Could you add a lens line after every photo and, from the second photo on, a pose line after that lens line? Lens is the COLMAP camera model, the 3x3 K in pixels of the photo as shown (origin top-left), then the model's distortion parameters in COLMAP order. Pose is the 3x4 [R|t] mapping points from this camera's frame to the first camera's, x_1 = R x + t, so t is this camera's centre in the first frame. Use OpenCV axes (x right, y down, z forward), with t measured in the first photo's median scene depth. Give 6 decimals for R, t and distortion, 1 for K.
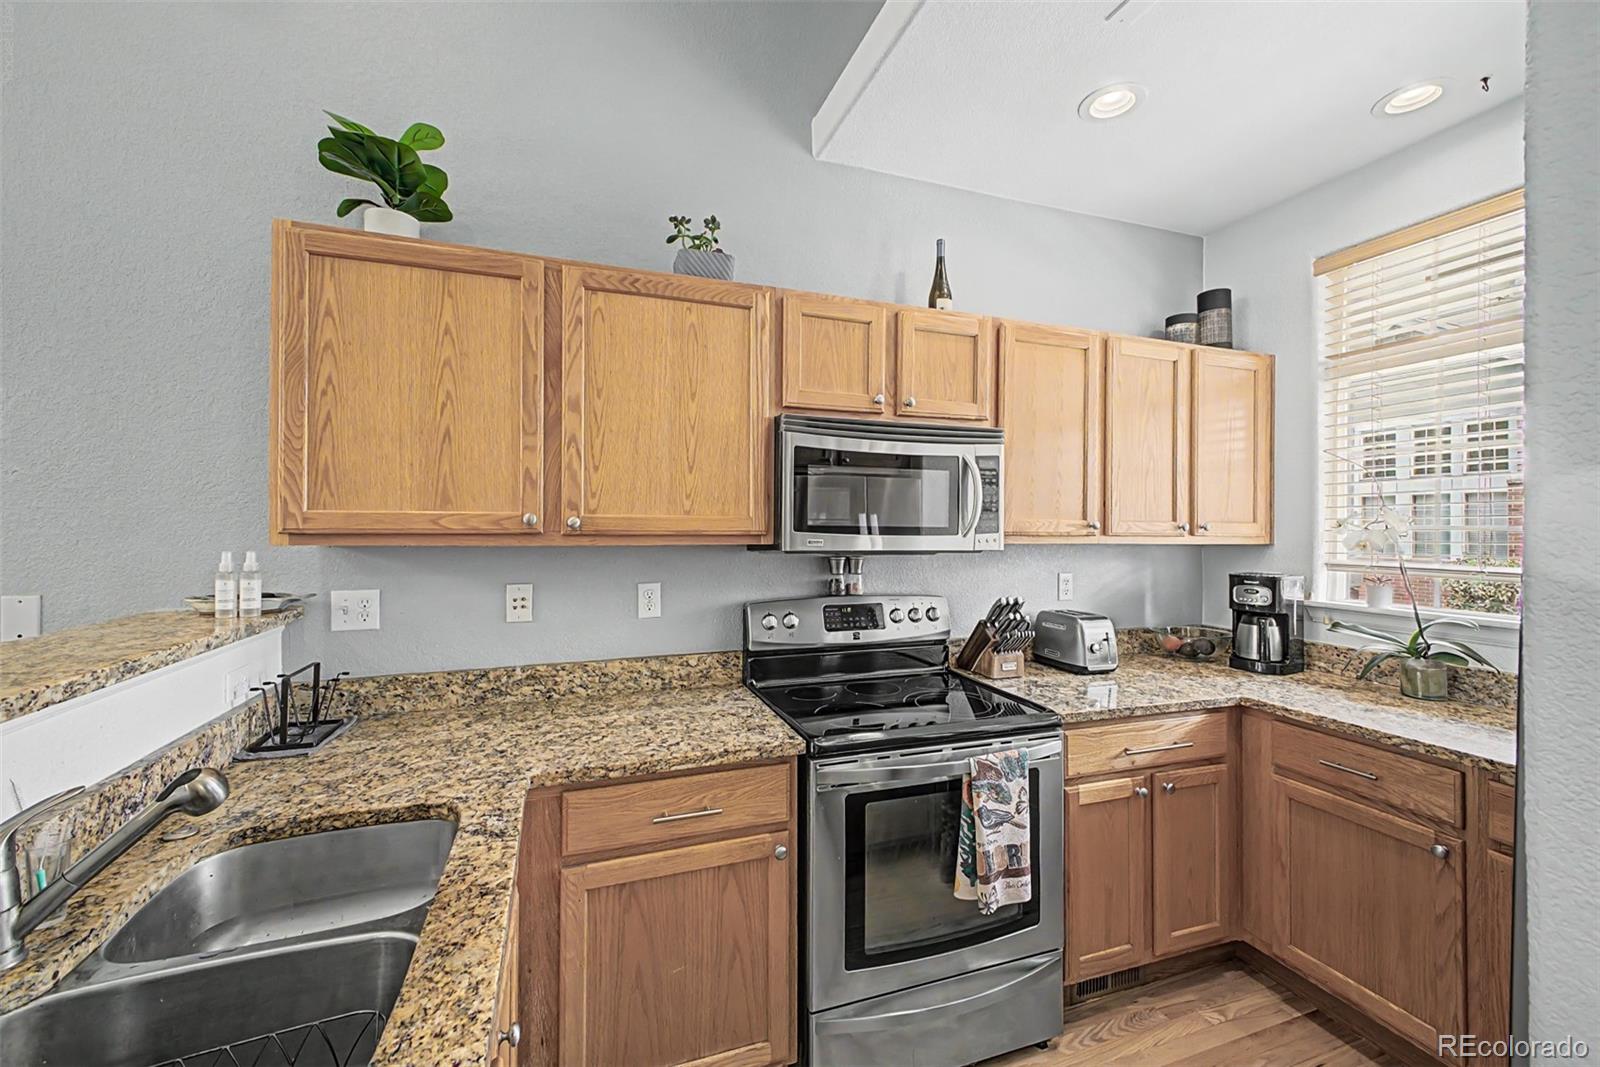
lens RADIAL K [[640.2, 0, 801.5], [0, 640.2, 525.3], [0, 0, 1]] dist [0.011303, -0.000009]
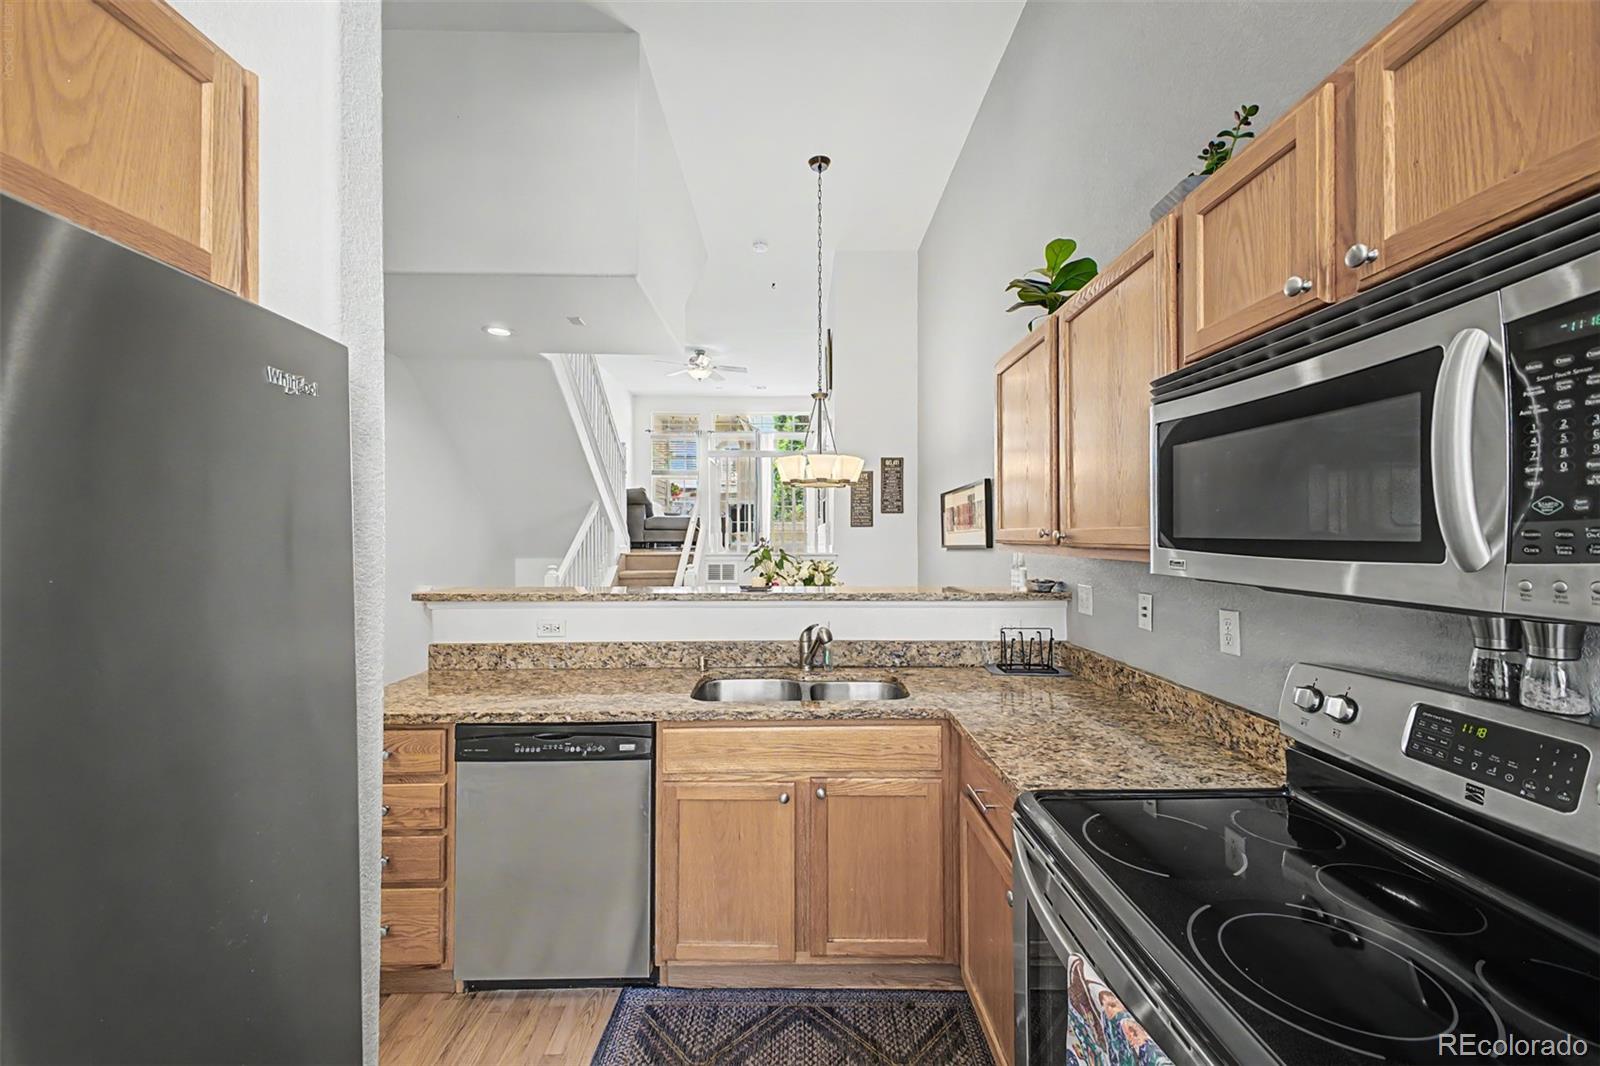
lens RADIAL K [[634.4, 0, 793.4], [0, 634.4, 528.7], [0, 0, 1]] dist [0.025687, -0.008406]
pose [[-0.338343, -0.010495, -0.940964, 0.653988], [0.005288, 0.999901, -0.013054, -0.002753], [0.941008, -0.009393, -0.338254, 0.718184]]
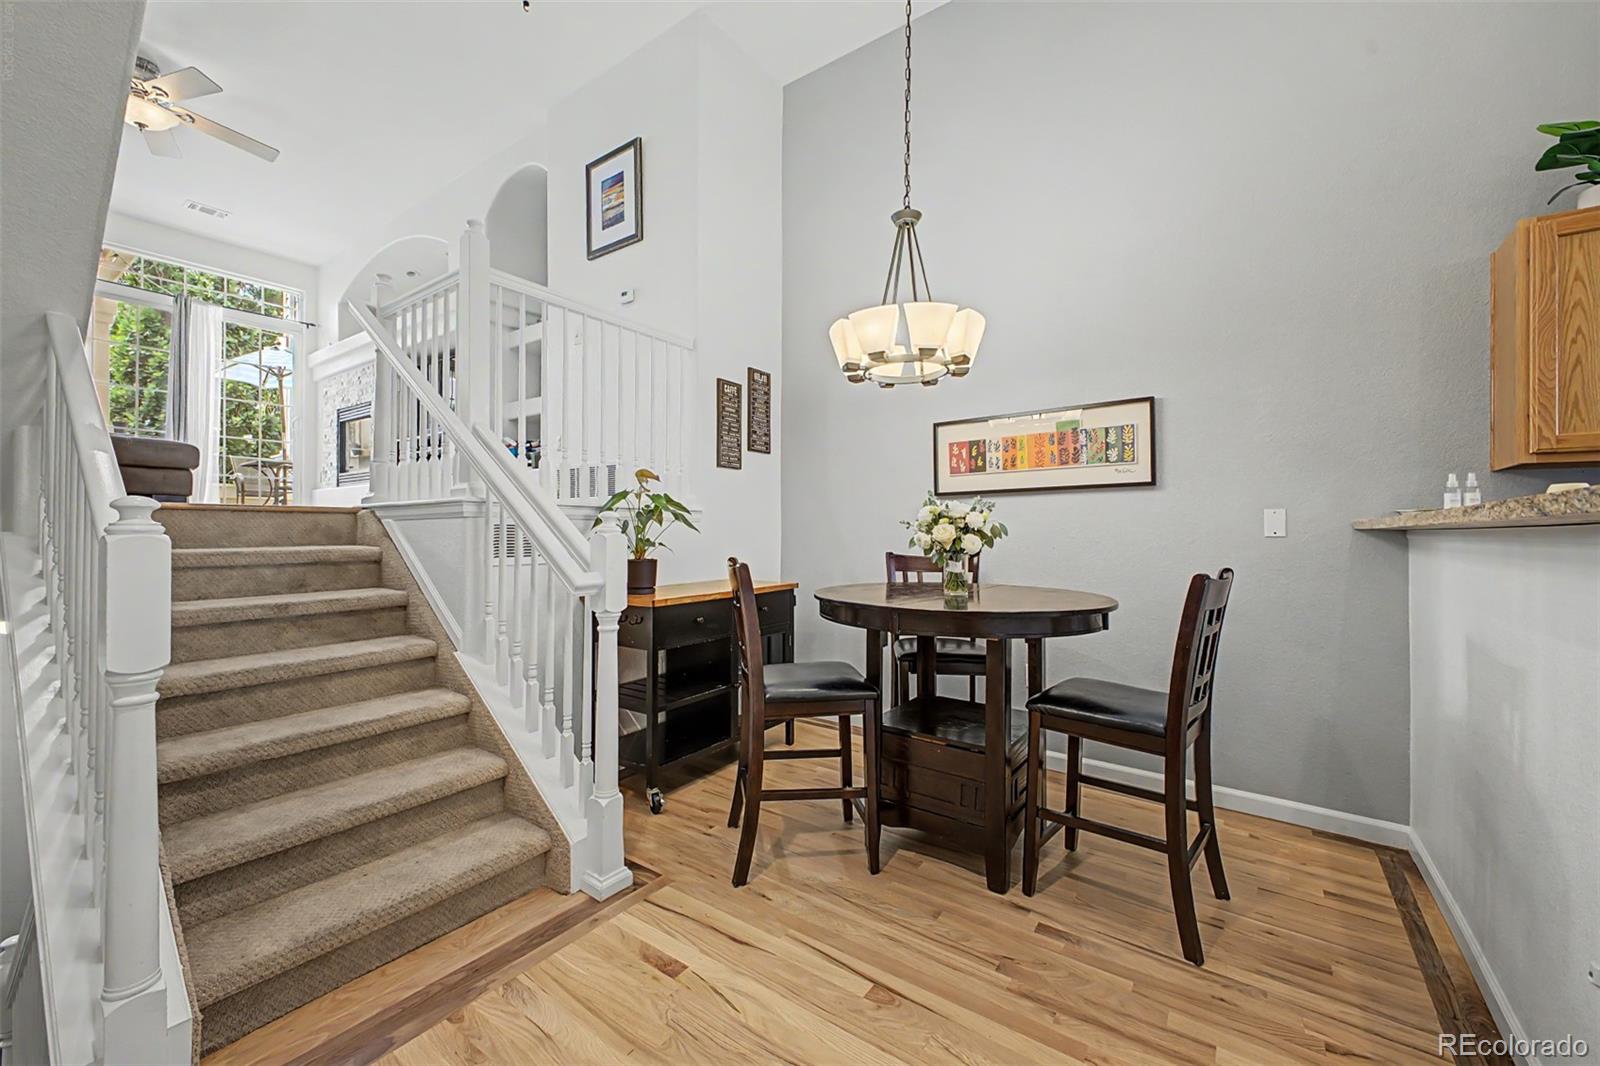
lens RADIAL K [[634.4, 0, 793.4], [0, 634.4, 528.7], [0, 0, 1]] dist [0.025687, -0.008406]
pose [[0.566264, -0.001103, -0.824223, -0.396818], [-0.002761, 0.999991, -0.003236, 0.122982], [0.824219, 0.004108, 0.566256, -0.705468]]
